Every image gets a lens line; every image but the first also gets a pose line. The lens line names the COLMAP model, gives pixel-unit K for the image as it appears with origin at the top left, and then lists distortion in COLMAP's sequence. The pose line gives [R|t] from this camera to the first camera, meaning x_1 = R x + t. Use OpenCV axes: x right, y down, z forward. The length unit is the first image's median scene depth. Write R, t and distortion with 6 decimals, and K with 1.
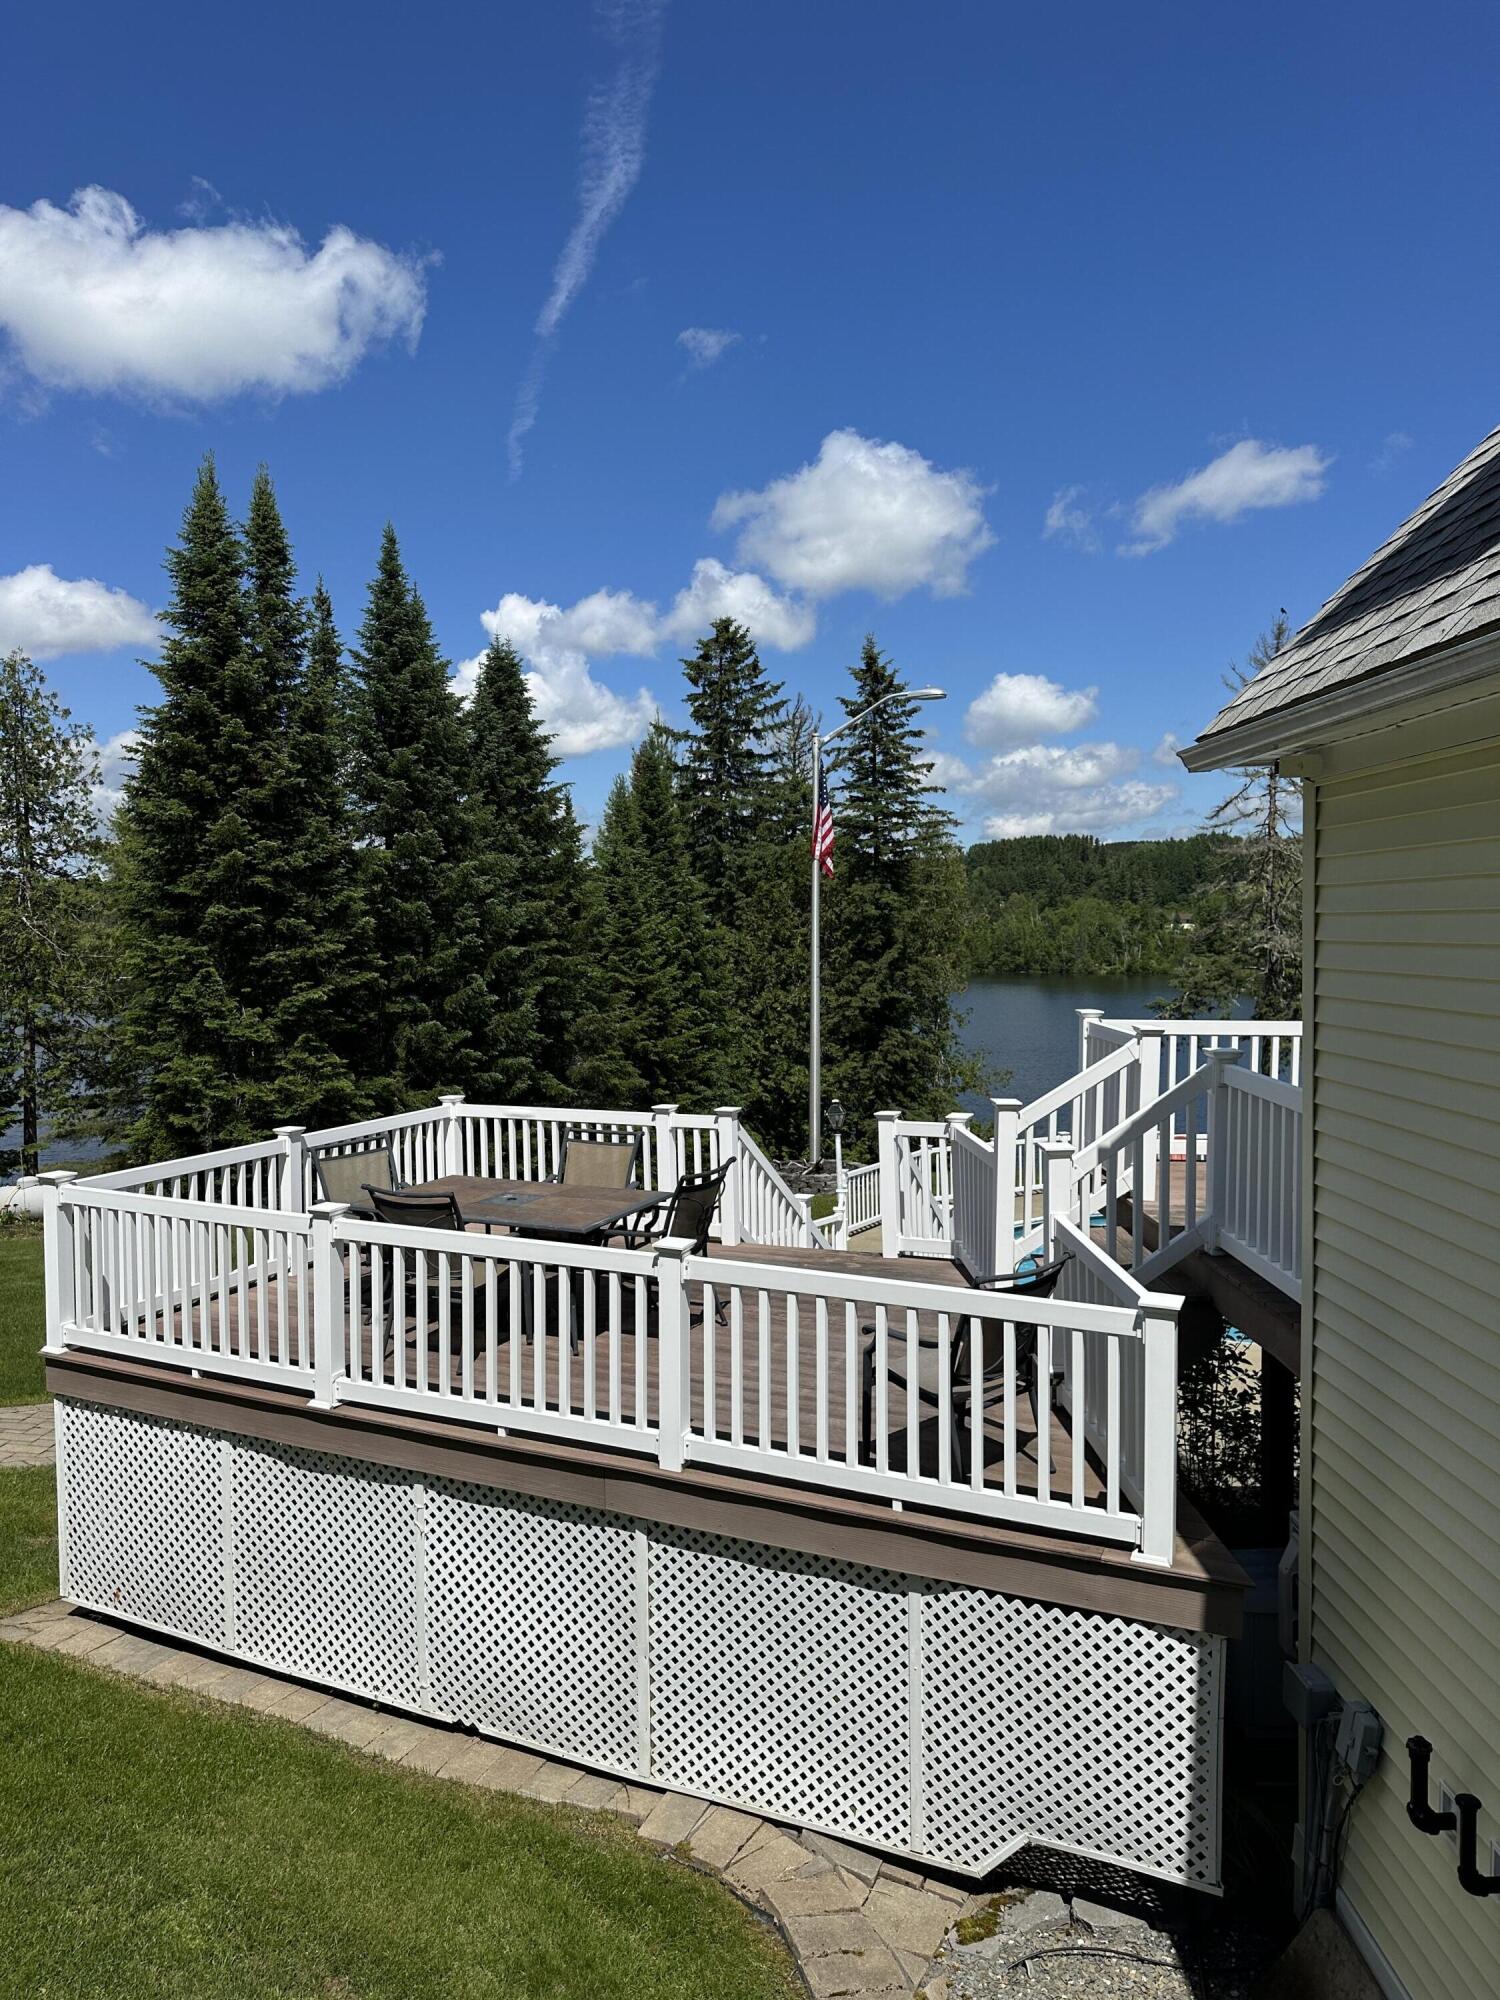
lens RADIAL K [[1391.9, 0, 732.4], [0, 1391.9, 992.1], [0, 0, 1]] dist [0.091509, -0.000728]
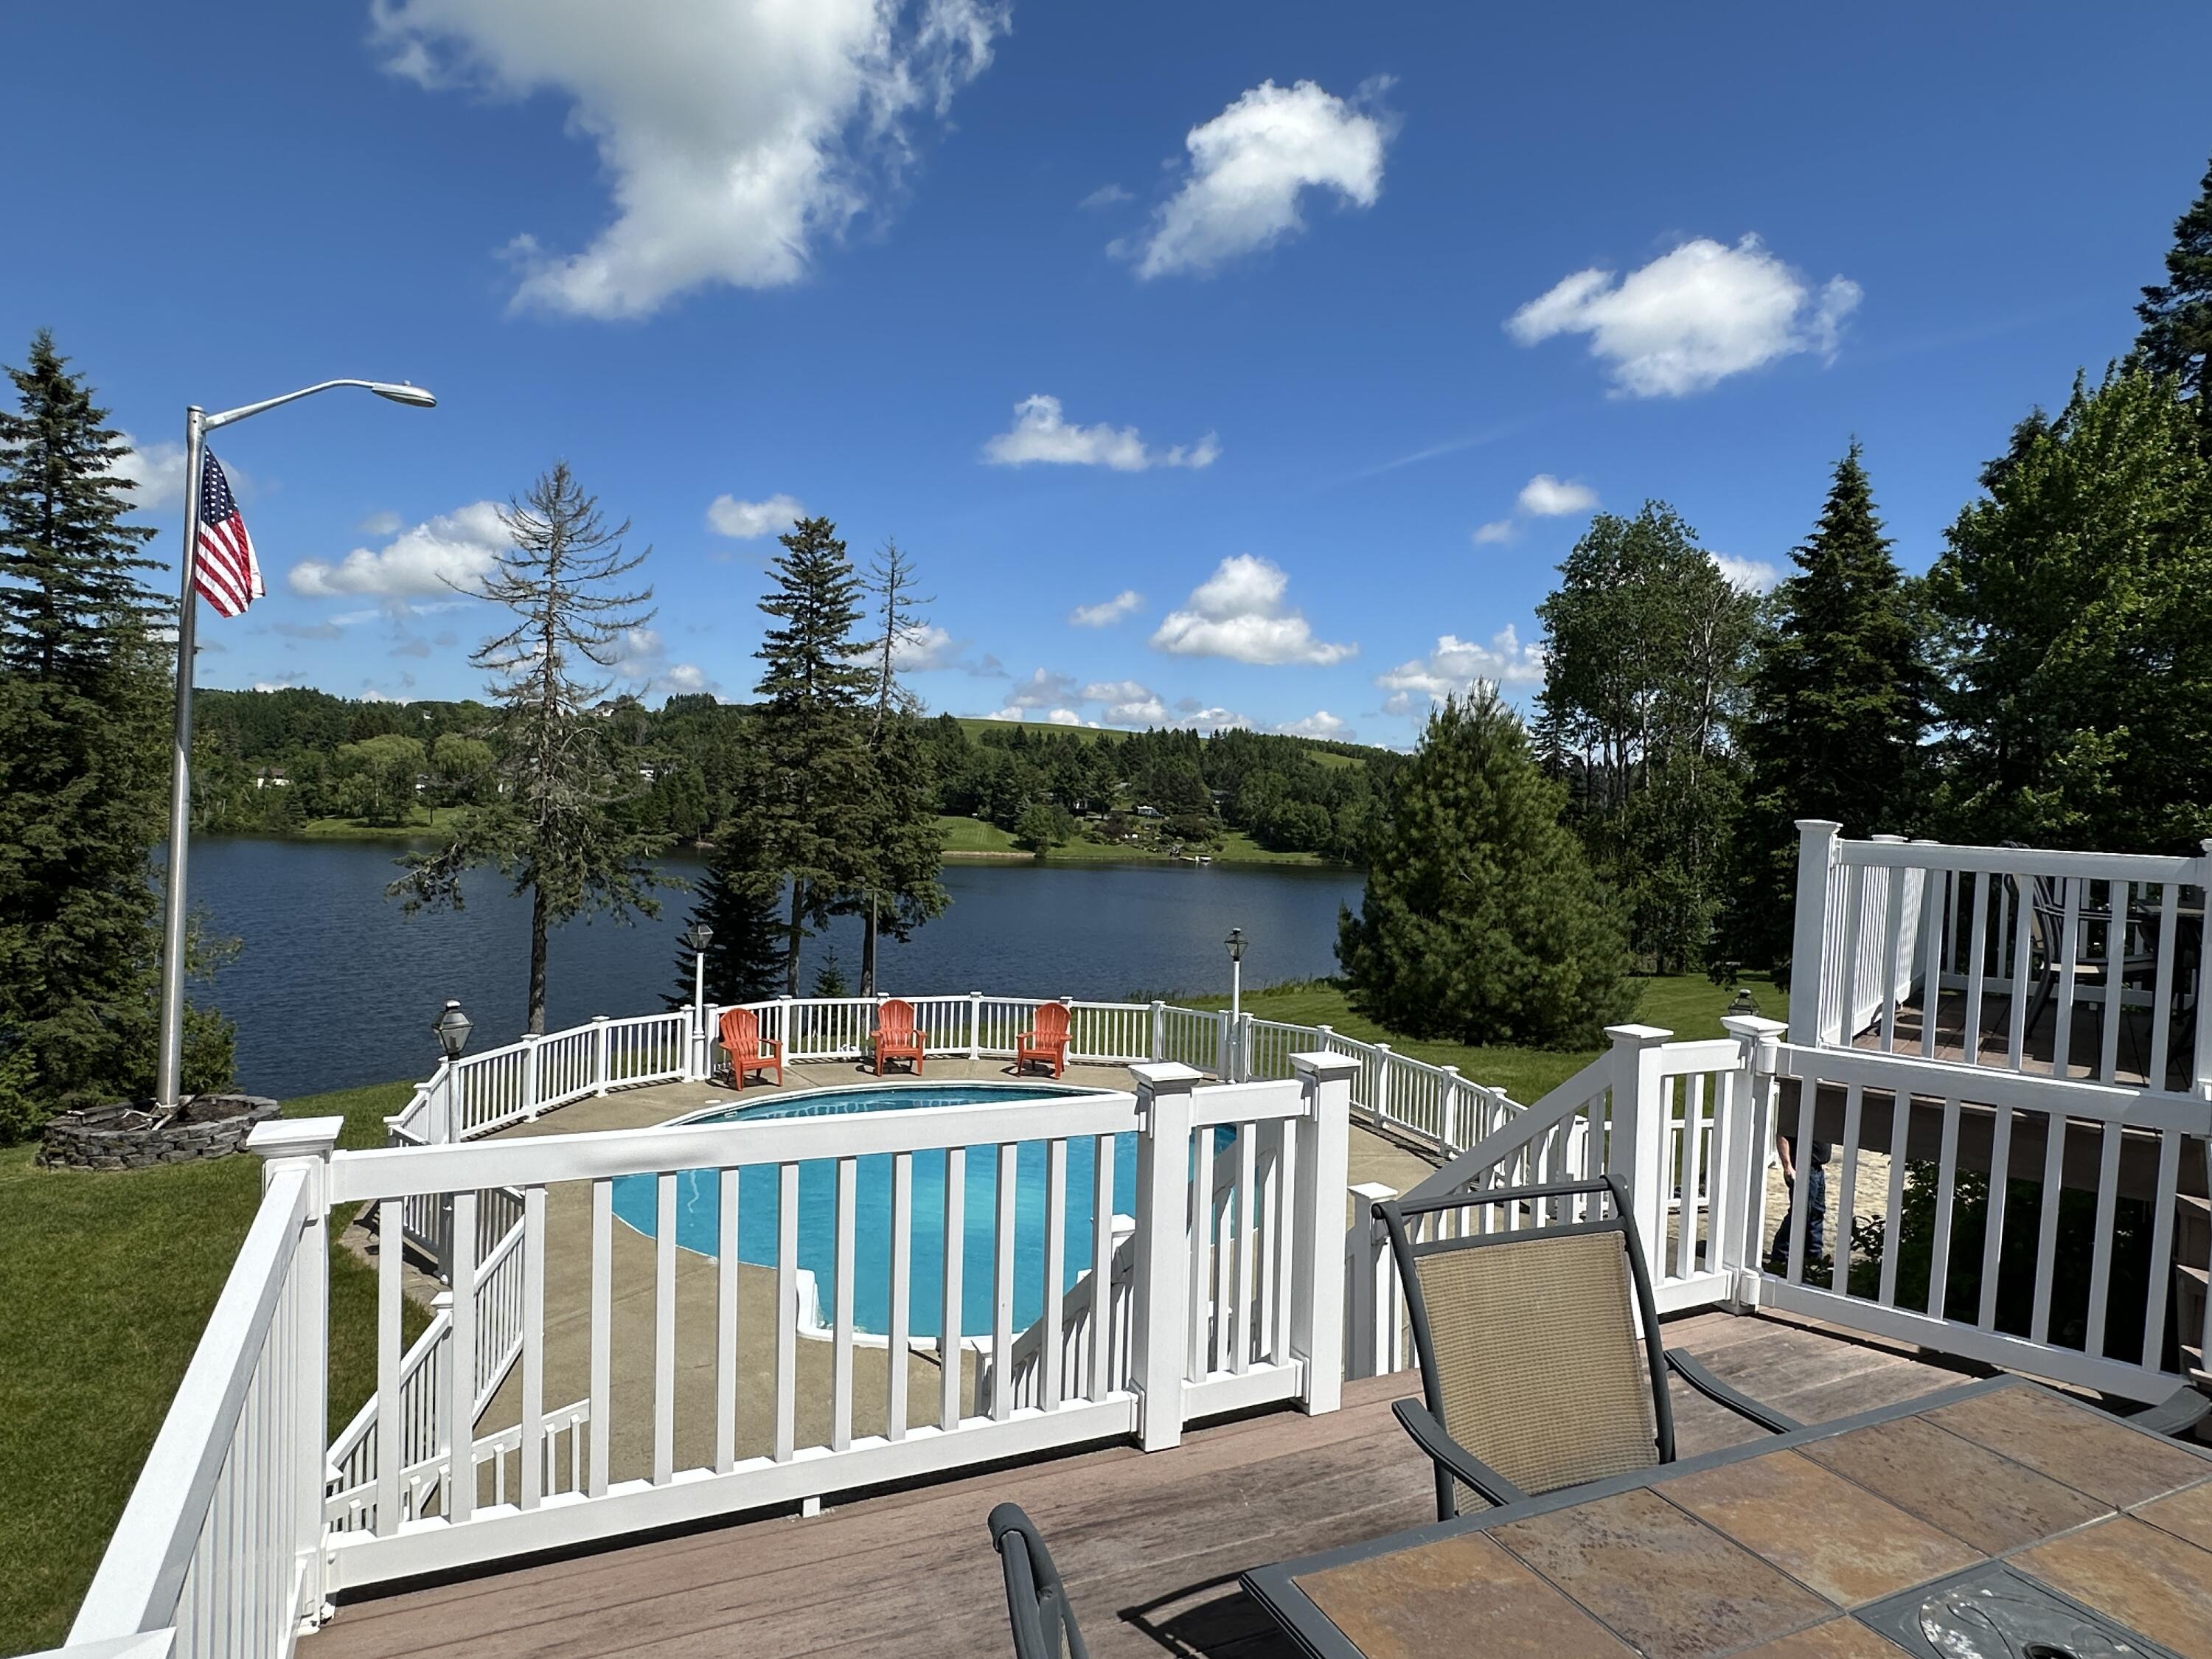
lens RADIAL K [[1293.0, 0, 1095.5], [0, 1293.0, 838.0], [0, 0, 1]] dist [0.002557, 0.001395]
pose [[0.627419, 0.020344, 0.778416, -0.074334], [-0.010102, 0.999787, -0.017987, 0.006581], [-0.778617, 0.003421, 0.627491, 0.185219]]
